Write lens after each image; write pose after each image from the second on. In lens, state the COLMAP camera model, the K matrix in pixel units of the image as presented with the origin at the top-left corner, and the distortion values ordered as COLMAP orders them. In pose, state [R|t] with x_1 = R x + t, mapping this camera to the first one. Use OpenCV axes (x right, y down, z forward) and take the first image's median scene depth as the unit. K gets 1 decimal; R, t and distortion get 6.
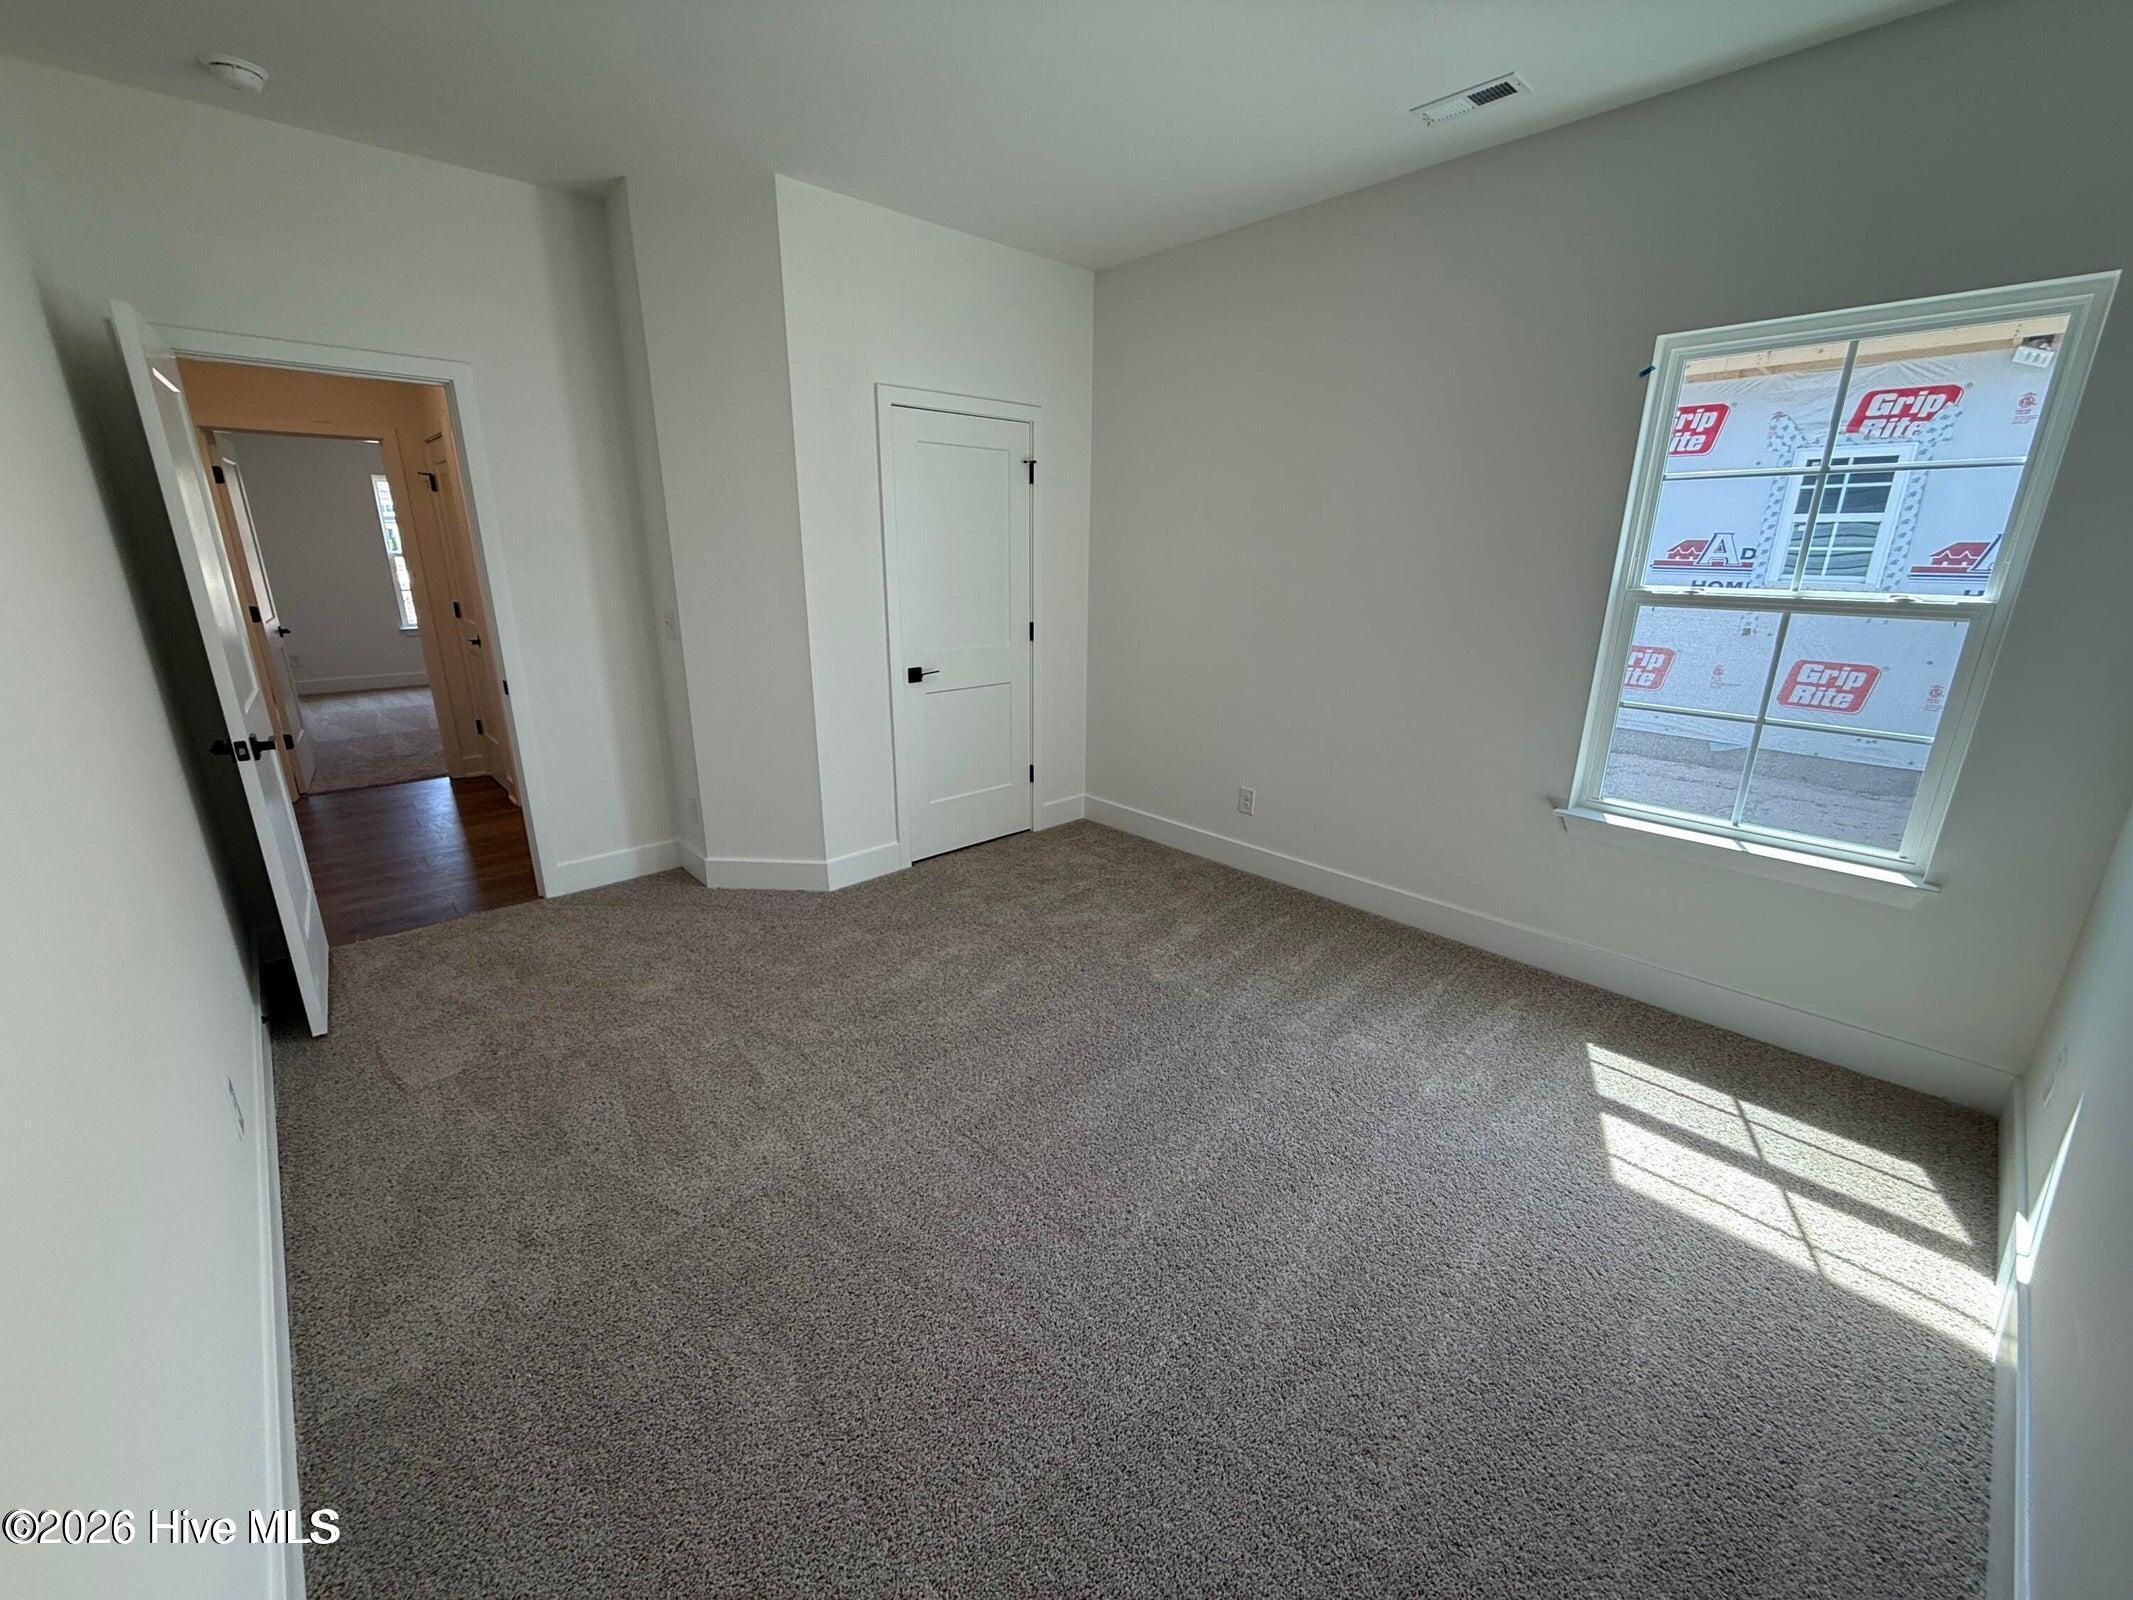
lens RADIAL K [[847.2, 0, 1066.5], [0, 847.2, 800.0], [0, 0, 1]] dist [-0.000781, -0.000068]
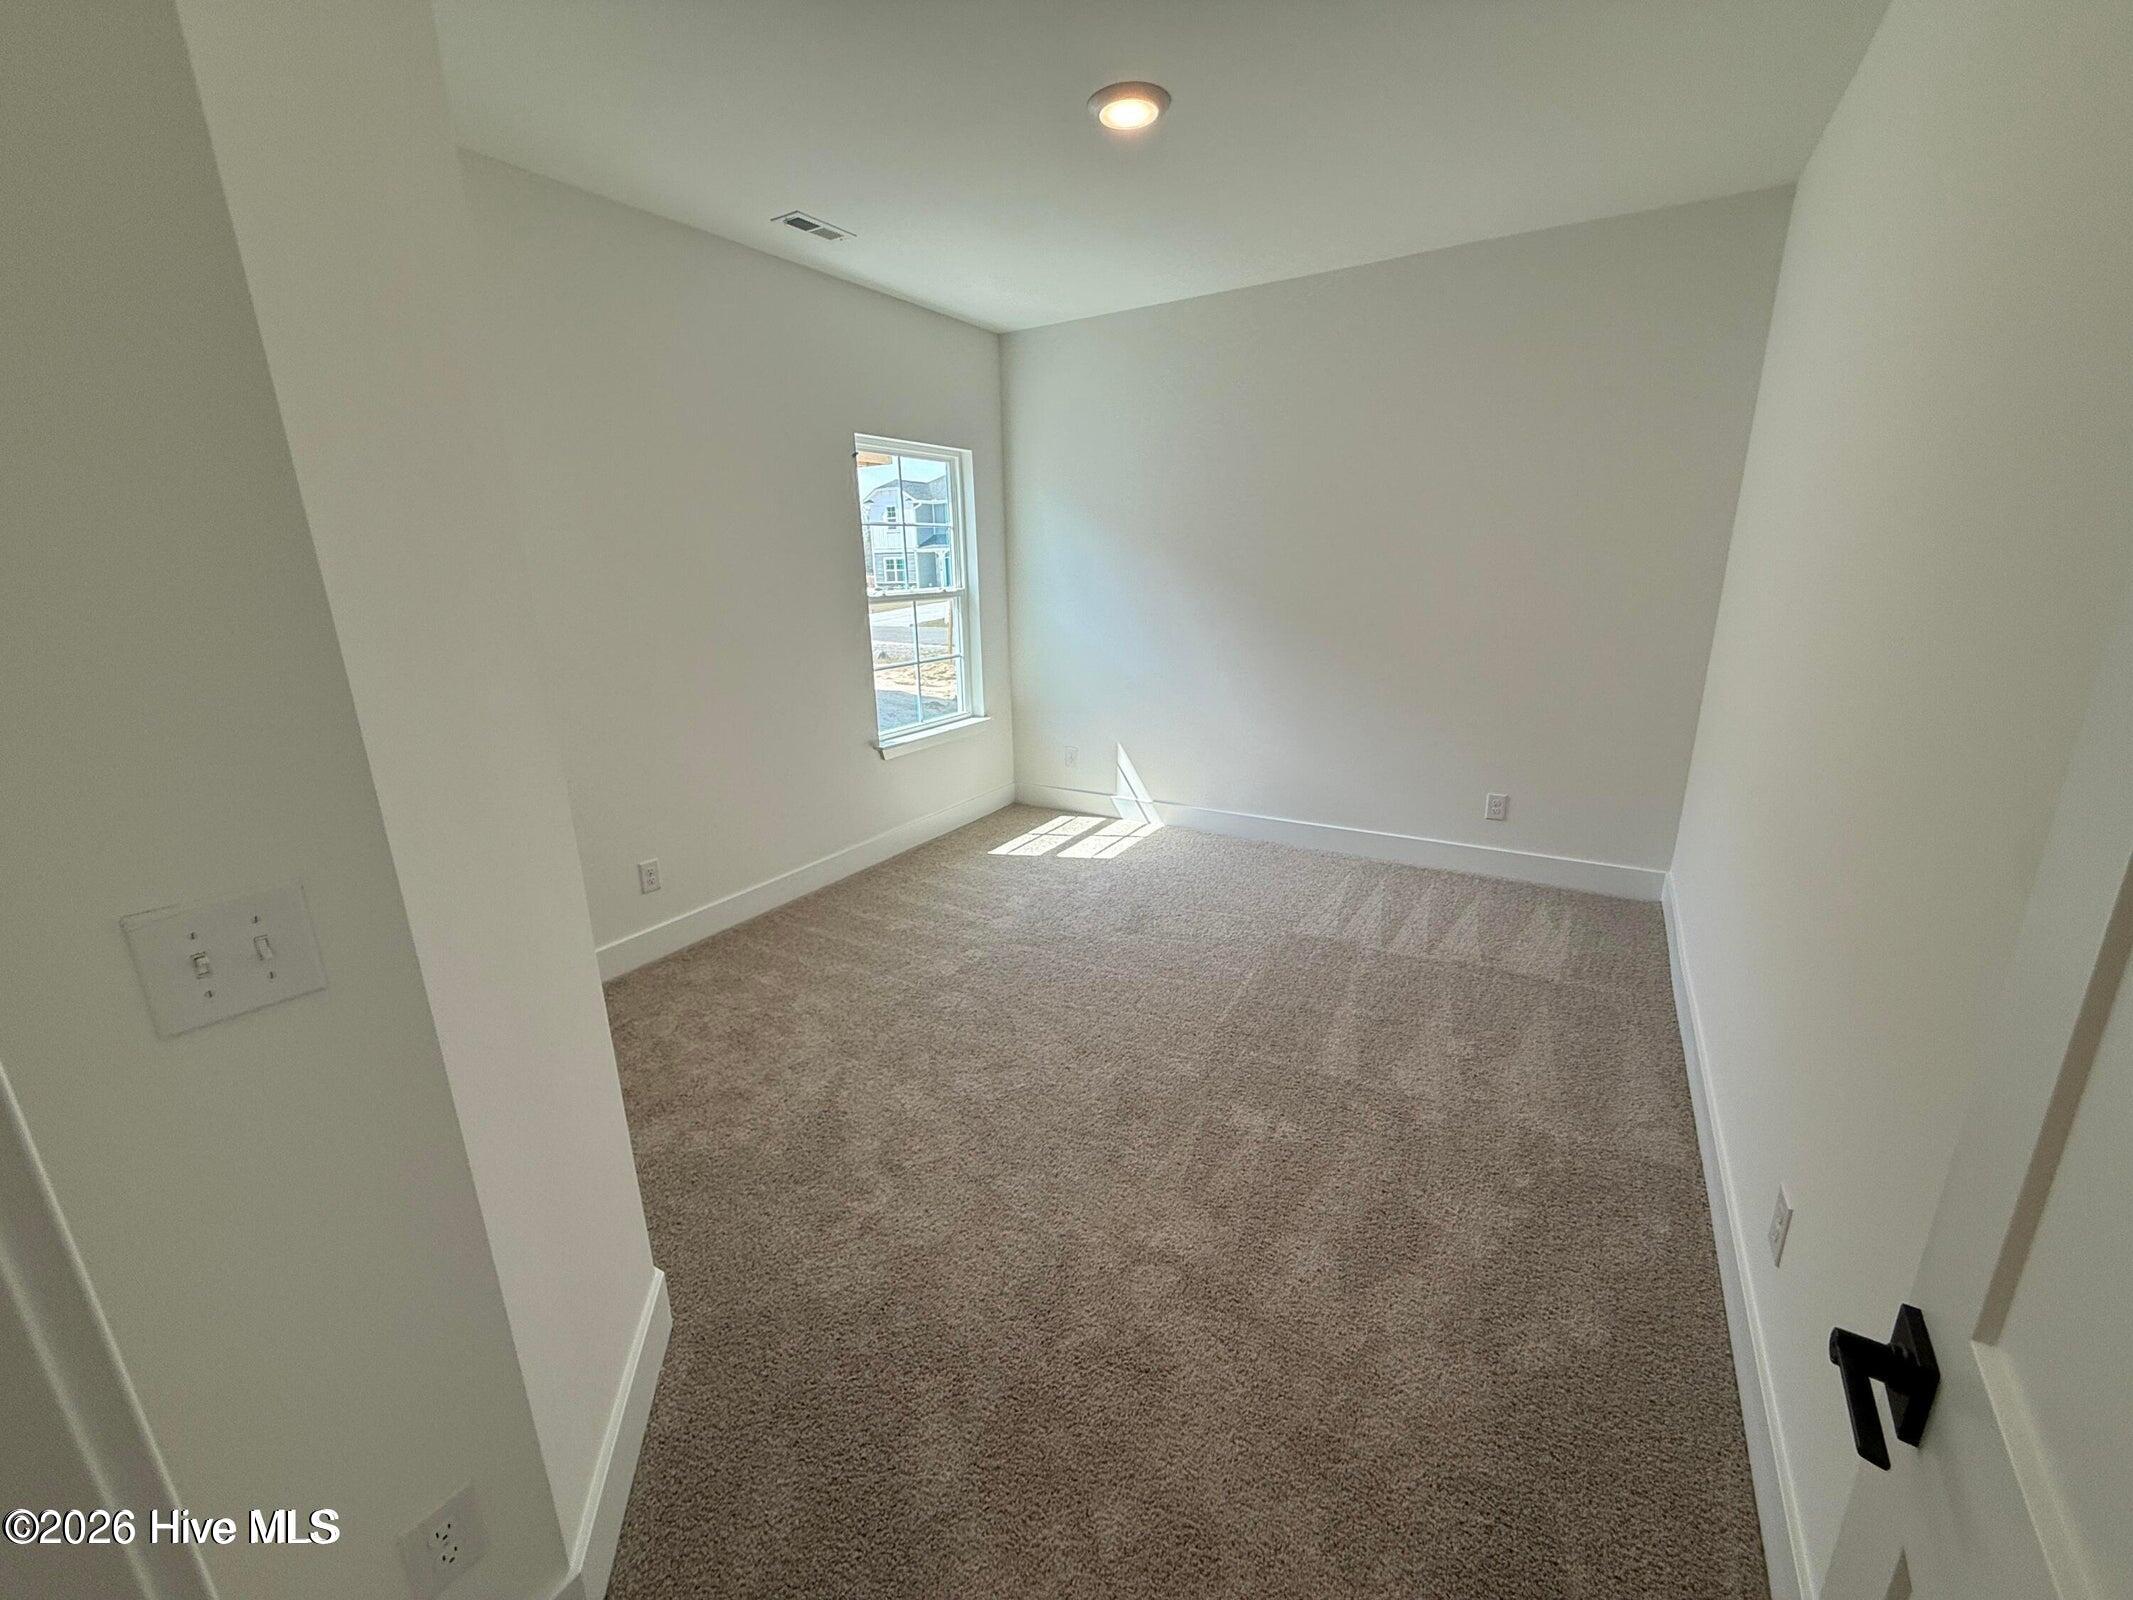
lens RADIAL K [[847.2, 0, 1066.5], [0, 847.2, 800.0], [0, 0, 1]] dist [-0.000781, -0.000068]
pose [[-0.266853, -0.267490, 0.925872, -1.004573], [0.294039, 0.892305, 0.342540, -0.355145], [-0.917786, 0.363650, -0.159462, 1.110407]]
